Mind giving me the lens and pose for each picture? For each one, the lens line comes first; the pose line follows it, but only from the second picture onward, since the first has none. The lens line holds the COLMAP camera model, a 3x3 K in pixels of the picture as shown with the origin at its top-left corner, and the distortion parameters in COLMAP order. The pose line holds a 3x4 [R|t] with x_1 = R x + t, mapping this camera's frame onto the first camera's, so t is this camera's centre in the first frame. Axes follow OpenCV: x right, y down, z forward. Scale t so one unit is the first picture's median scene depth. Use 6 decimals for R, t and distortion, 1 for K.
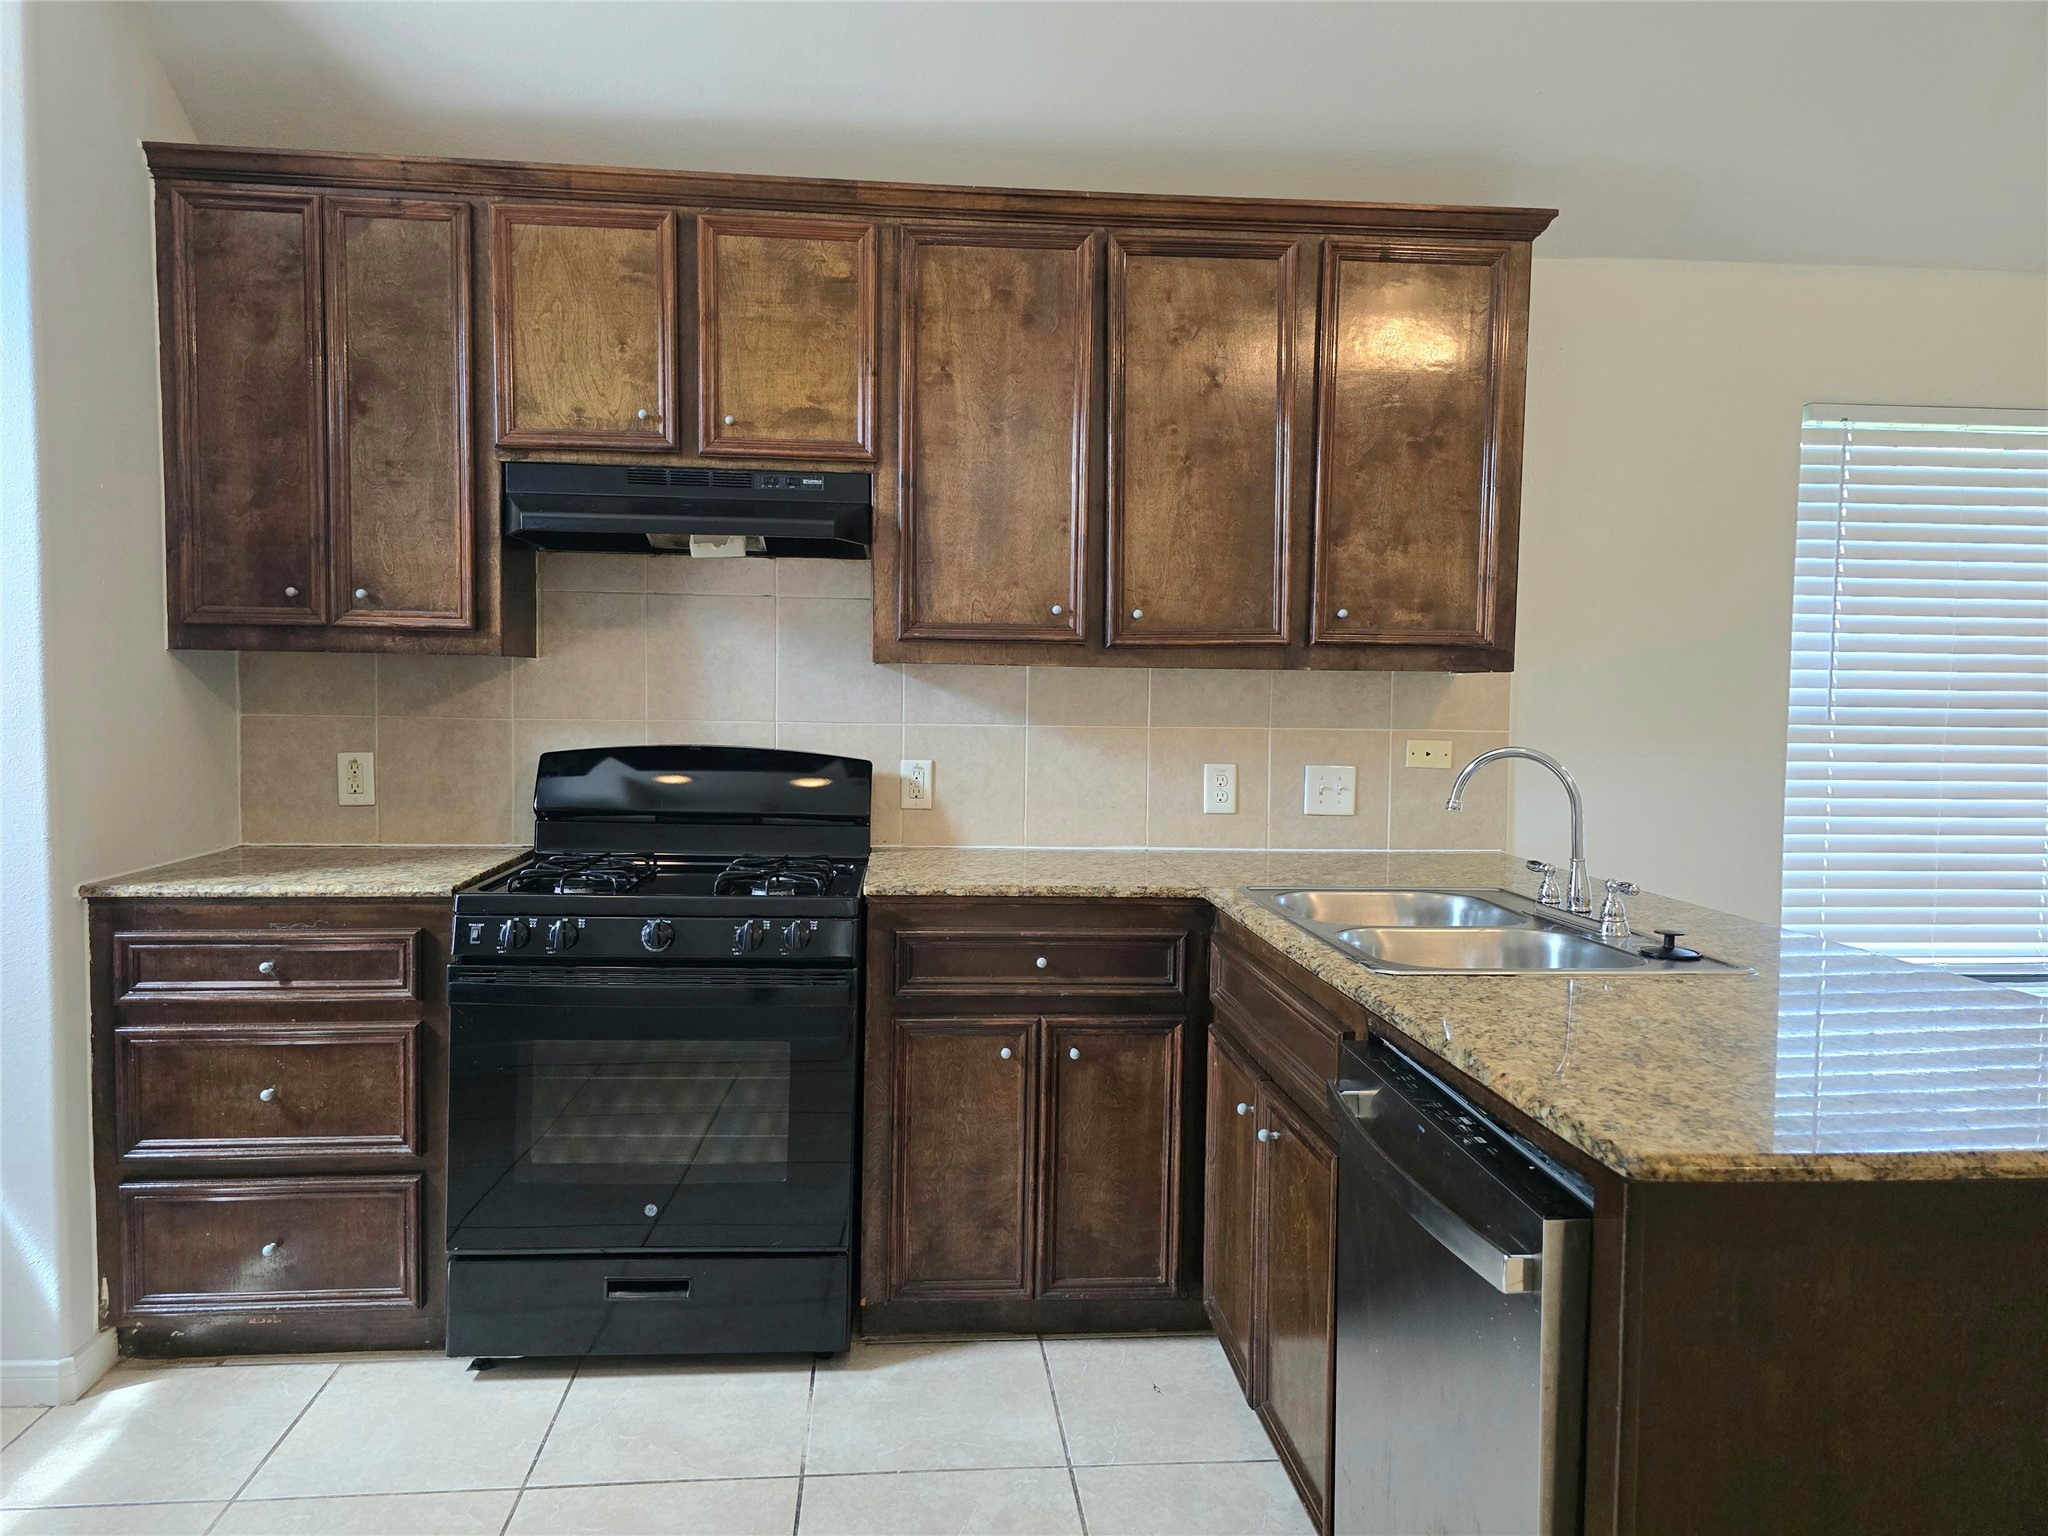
lens RADIAL K [[1370.7, 0, 1012.7], [0, 1370.7, 781.9], [0, 0, 1]] dist [0.064084, -0.013030]
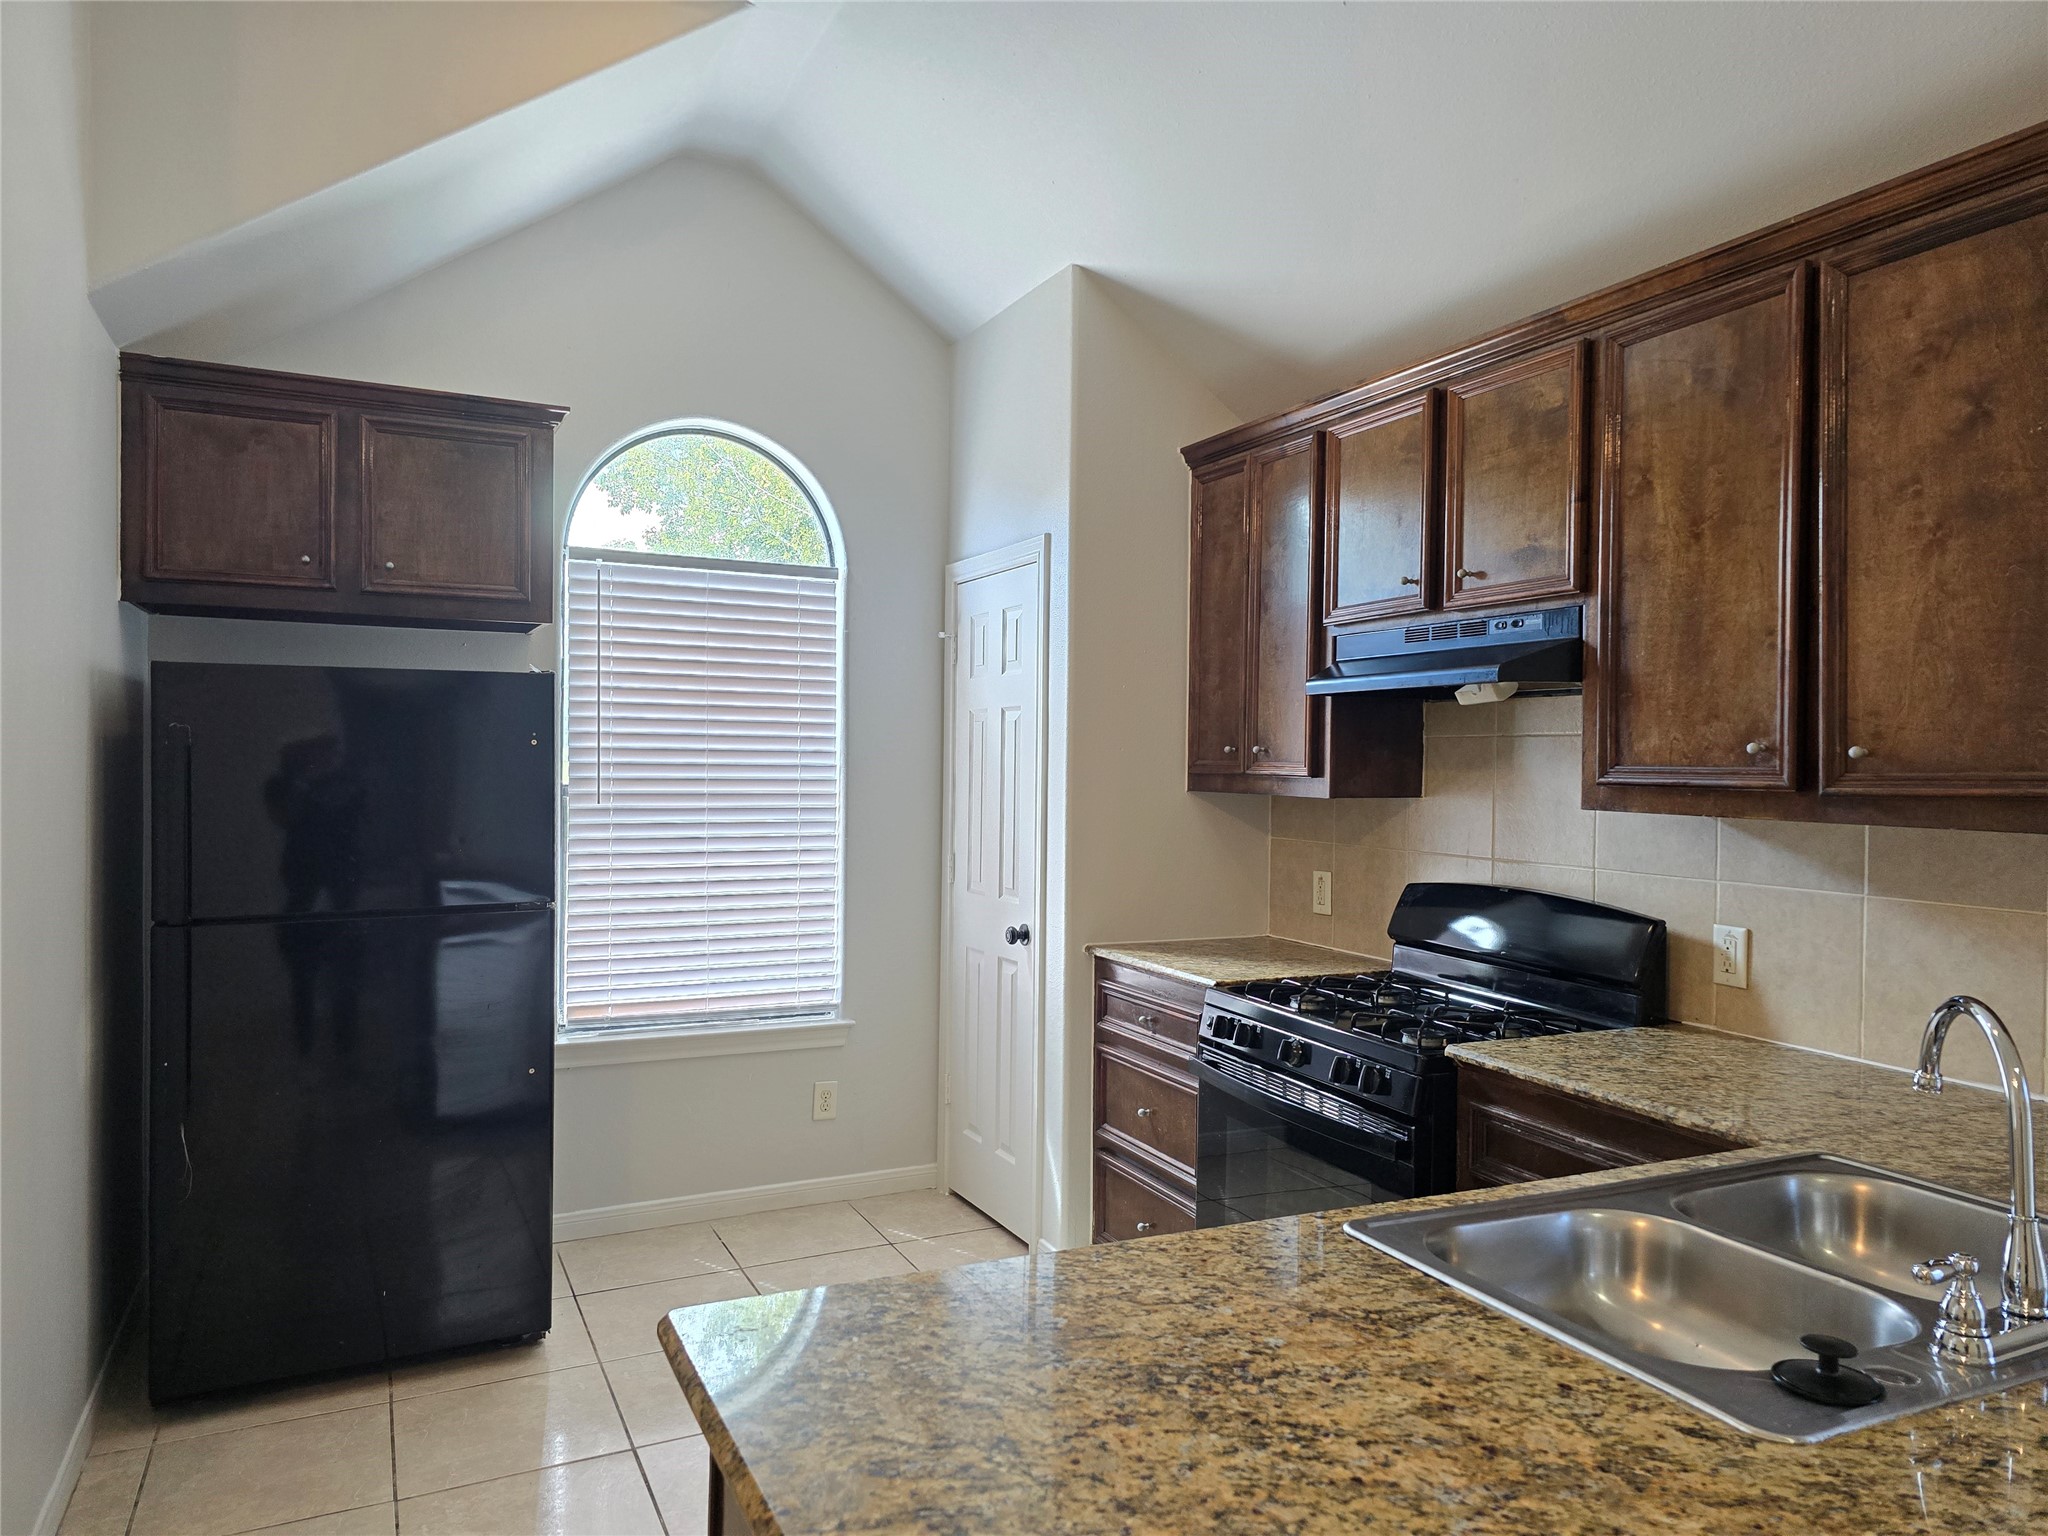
lens RADIAL K [[1370.7, 0, 1024.3], [0, 1370.7, 776.0], [0, 0, 1]] dist [0.064084, -0.013030]
pose [[0.364114, 0.001372, -0.931353, 0.622244], [-0.072535, 0.997003, -0.026889, -0.058697], [0.928525, 0.077346, 0.363123, 0.328844]]
